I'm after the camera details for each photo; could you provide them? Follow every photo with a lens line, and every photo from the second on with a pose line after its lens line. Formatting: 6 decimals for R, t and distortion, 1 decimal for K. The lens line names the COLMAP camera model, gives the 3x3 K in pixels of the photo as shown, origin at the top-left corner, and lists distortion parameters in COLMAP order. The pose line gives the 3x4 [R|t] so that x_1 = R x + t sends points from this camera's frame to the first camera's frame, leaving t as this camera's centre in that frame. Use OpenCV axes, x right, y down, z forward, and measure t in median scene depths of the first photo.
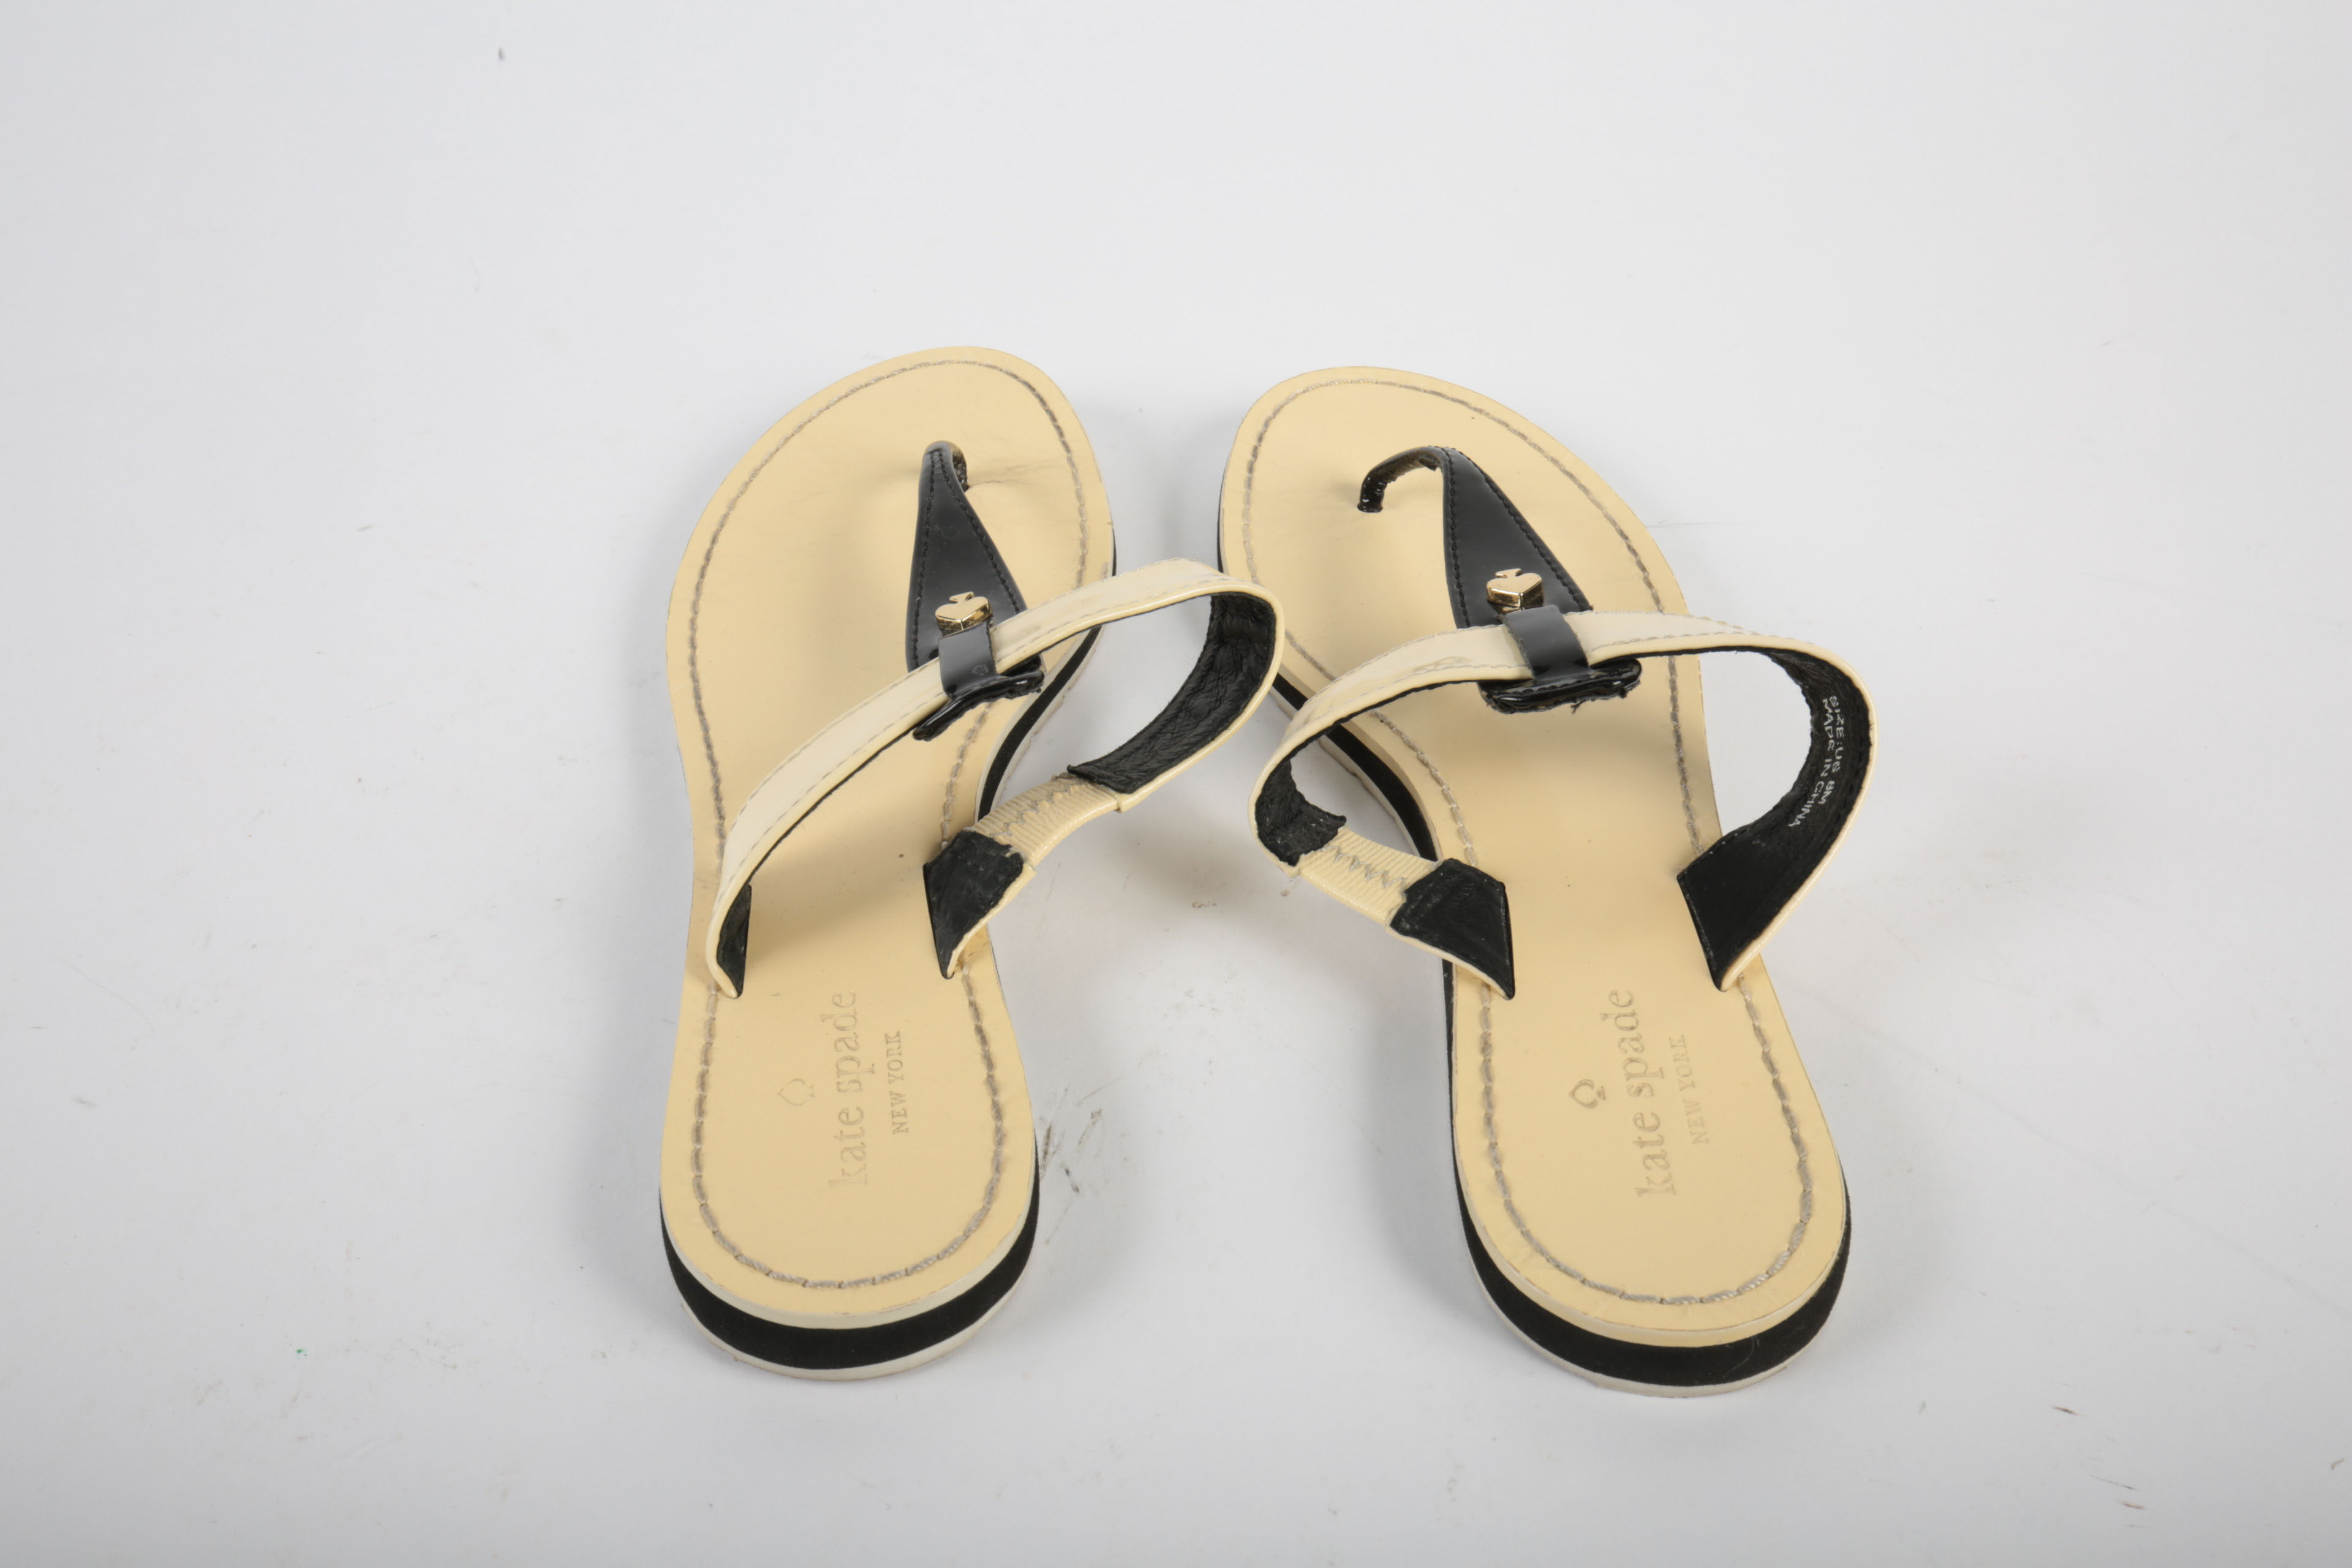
lens RADIAL K [[2099.9, 0, 1176.0], [0, 2099.9, 784.0], [0, 0, 1]] dist [0.022654, 0.014256]
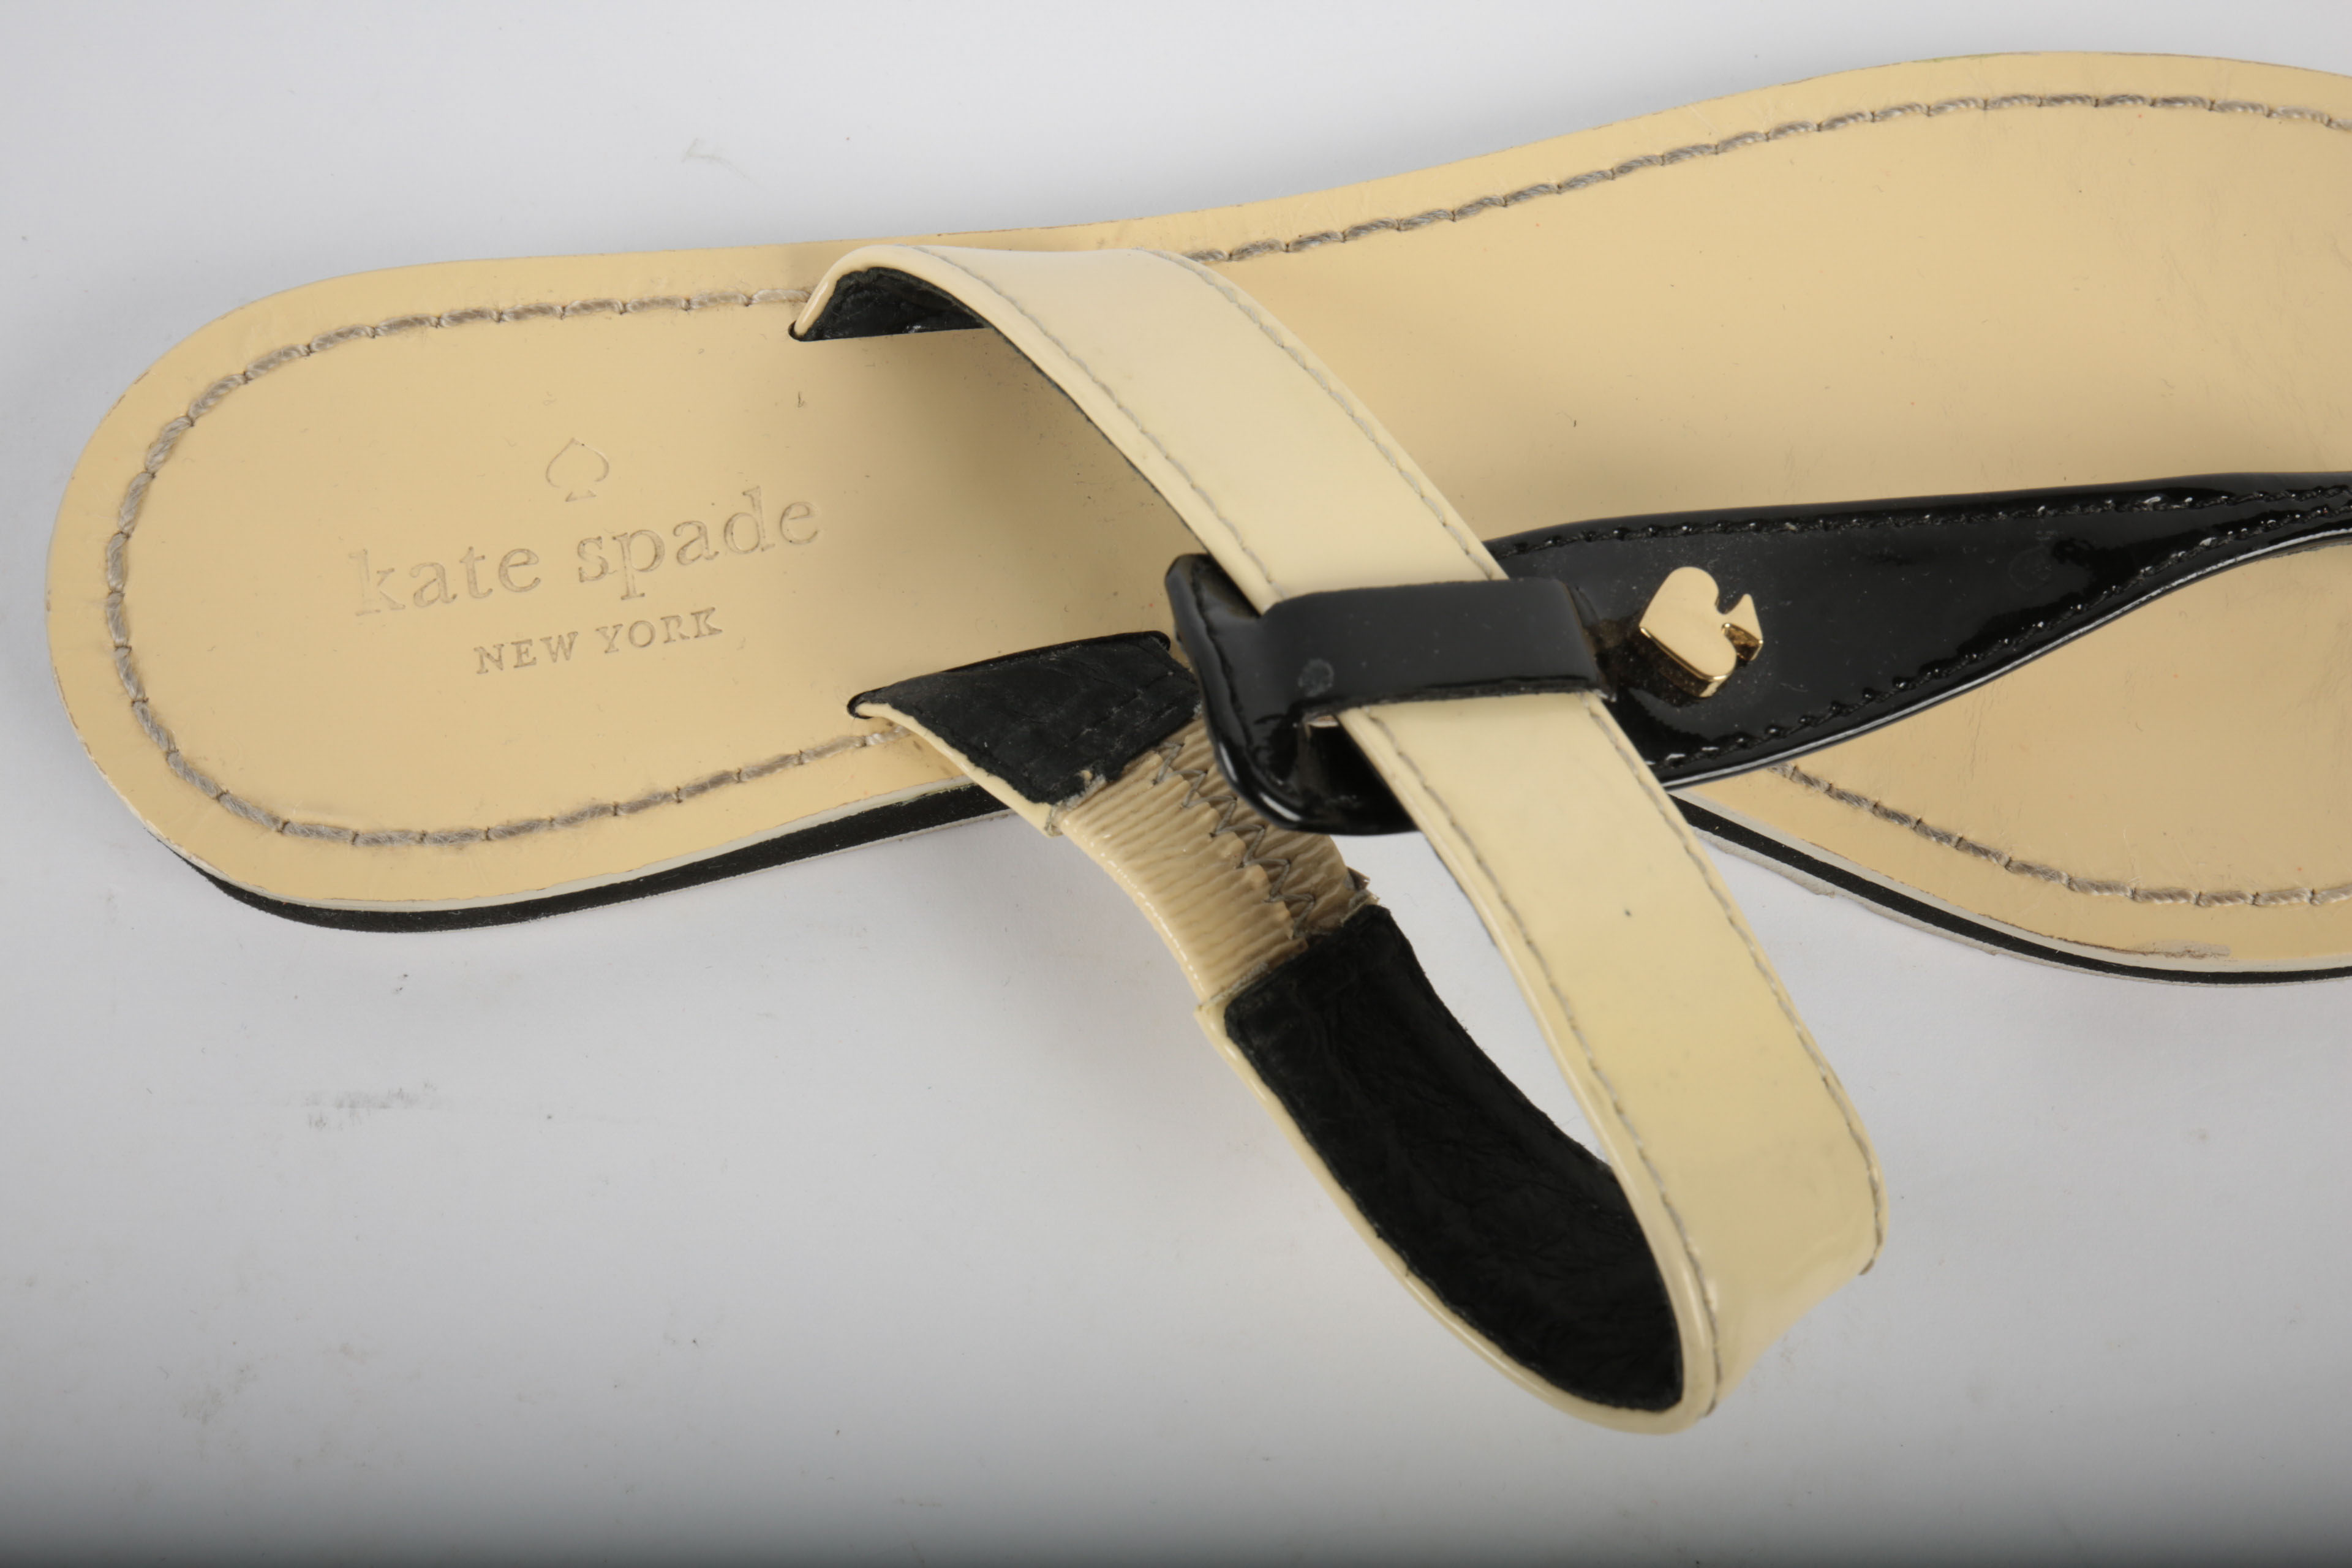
lens RADIAL K [[2099.9, 0, 1176.0], [0, 2099.9, 784.0], [0, 0, 1]] dist [0.022654, 0.014256]
pose [[0.046716, 0.990221, -0.131451, -0.016331], [-0.776912, 0.118733, 0.618313, -0.310564], [0.627874, 0.073240, 0.774861, 0.666602]]
